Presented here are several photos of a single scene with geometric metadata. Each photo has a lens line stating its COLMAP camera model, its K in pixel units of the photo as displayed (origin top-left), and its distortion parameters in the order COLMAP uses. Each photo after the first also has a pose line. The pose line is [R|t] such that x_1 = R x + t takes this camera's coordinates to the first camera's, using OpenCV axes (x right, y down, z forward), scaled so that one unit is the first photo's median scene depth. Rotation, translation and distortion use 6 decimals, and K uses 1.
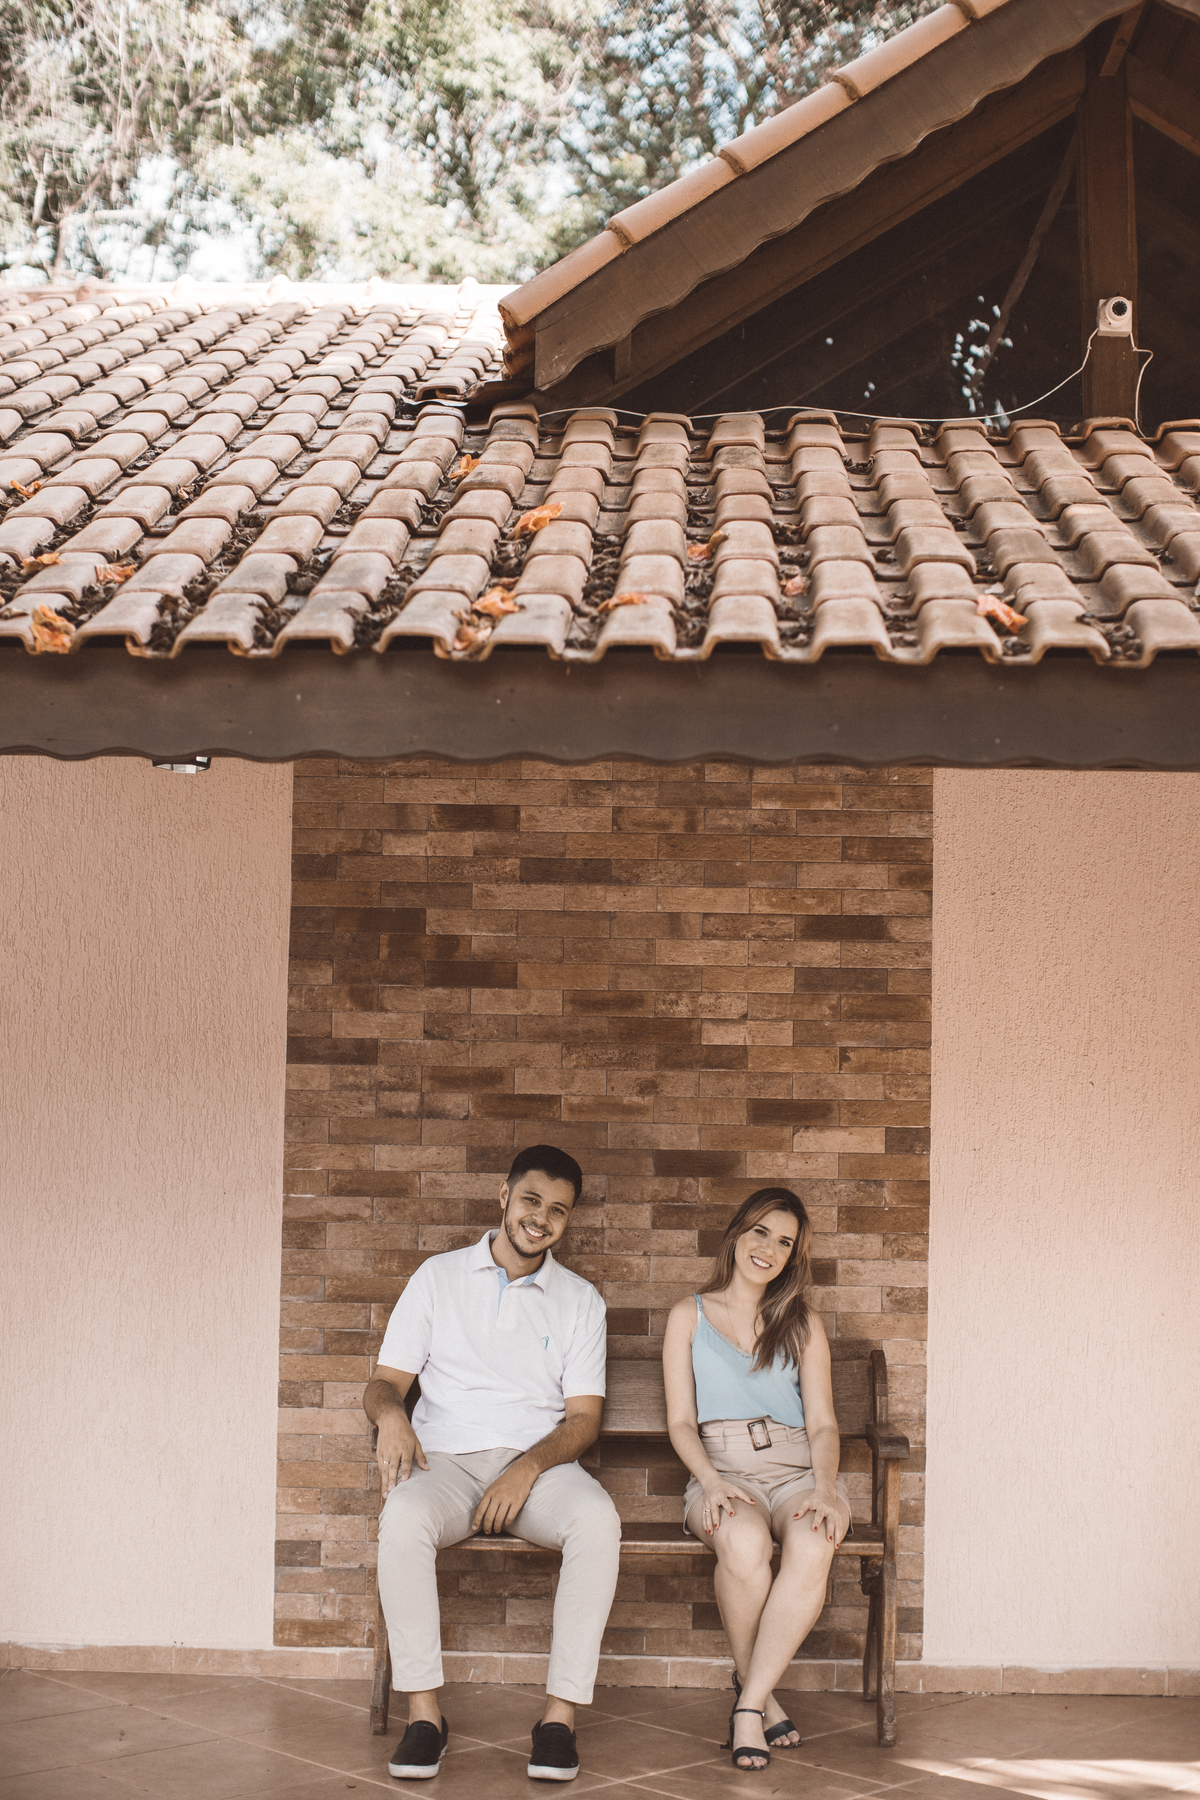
lens RADIAL K [[2610.9, 0, 600.4], [0, 2610.9, 902.9], [0, 0, 1]] dist [-0.143422, 0.000000]
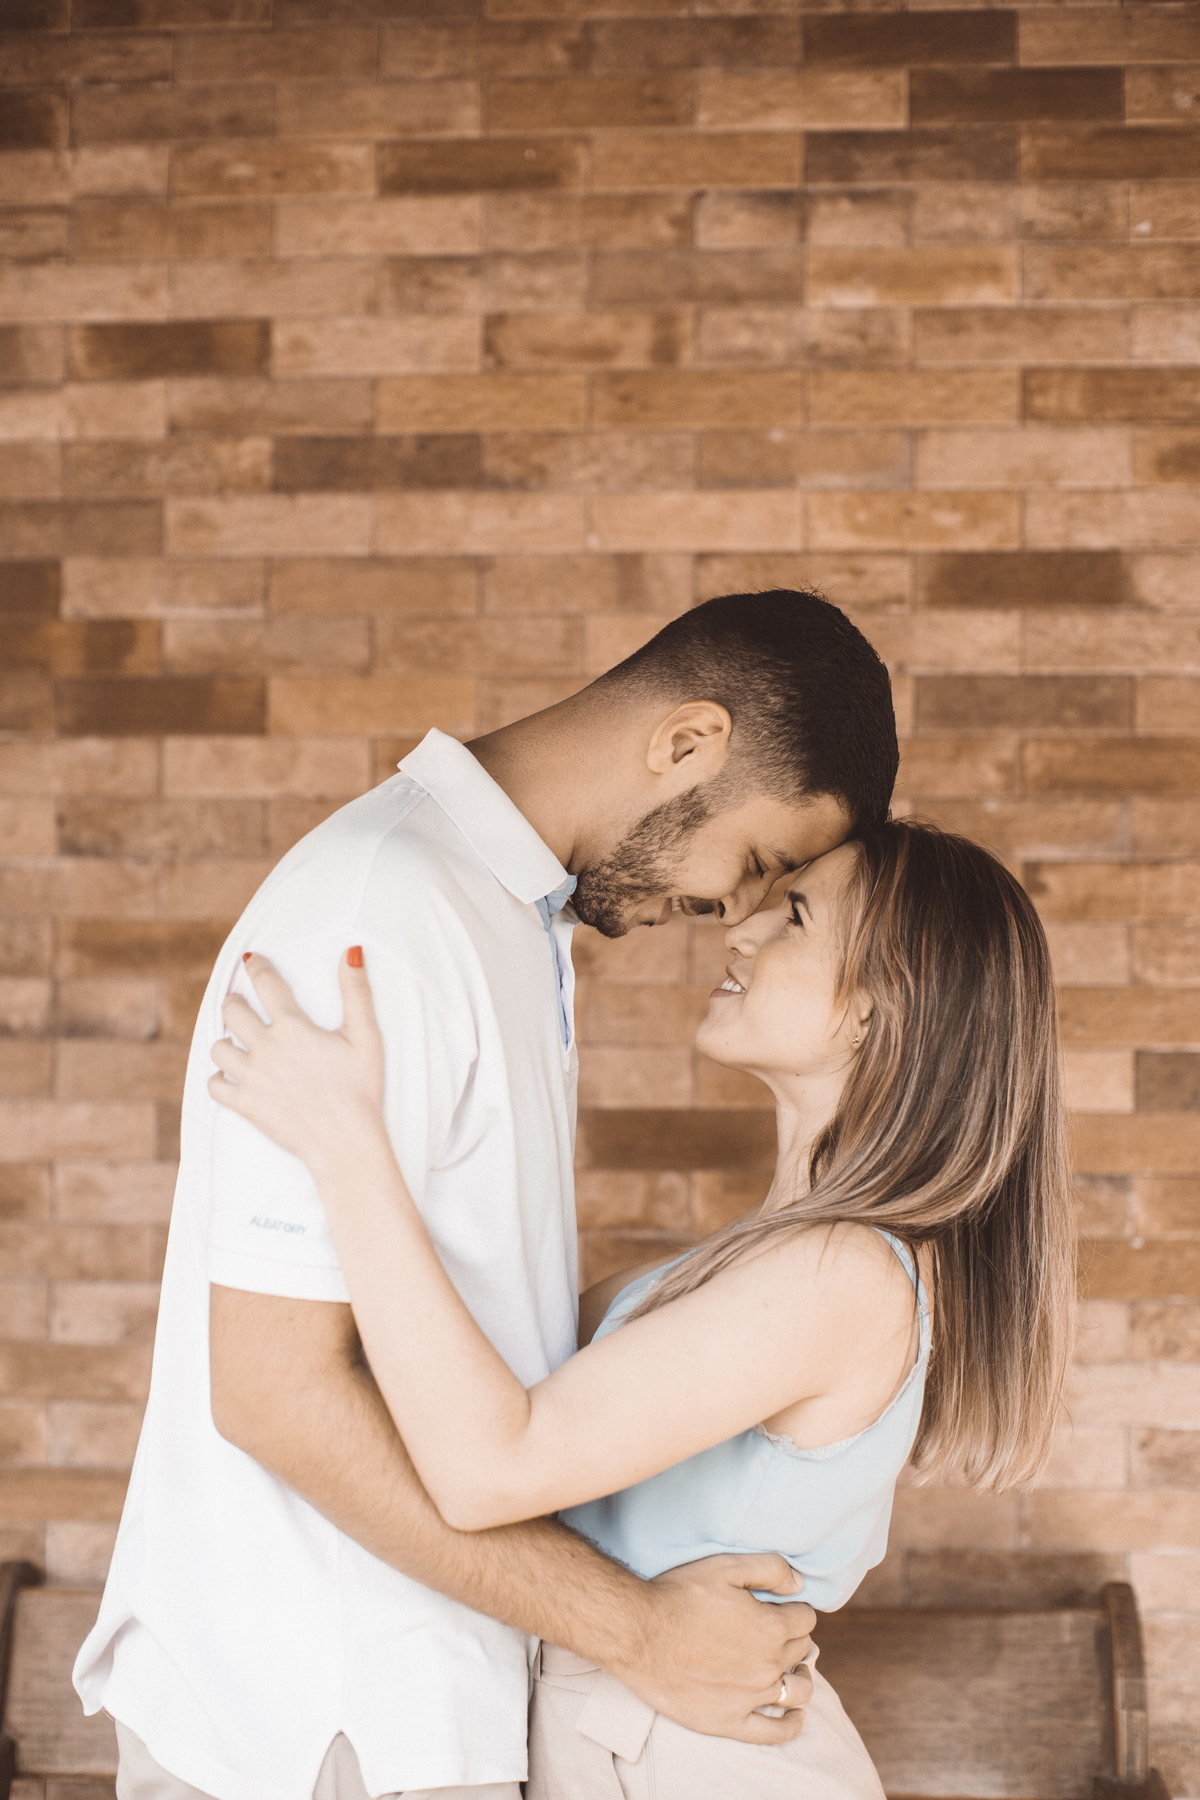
lens RADIAL K [[2610.9, 0, 600.2], [0, 2610.9, 897.5], [0, 0, 1]] dist [-0.143422, 0.000000]
pose [[0.997395, -0.014054, -0.070748, 0.053016], [0.016808, 0.999118, 0.038486, 0.043637], [0.070145, -0.039575, 0.996751, 0.572409]]
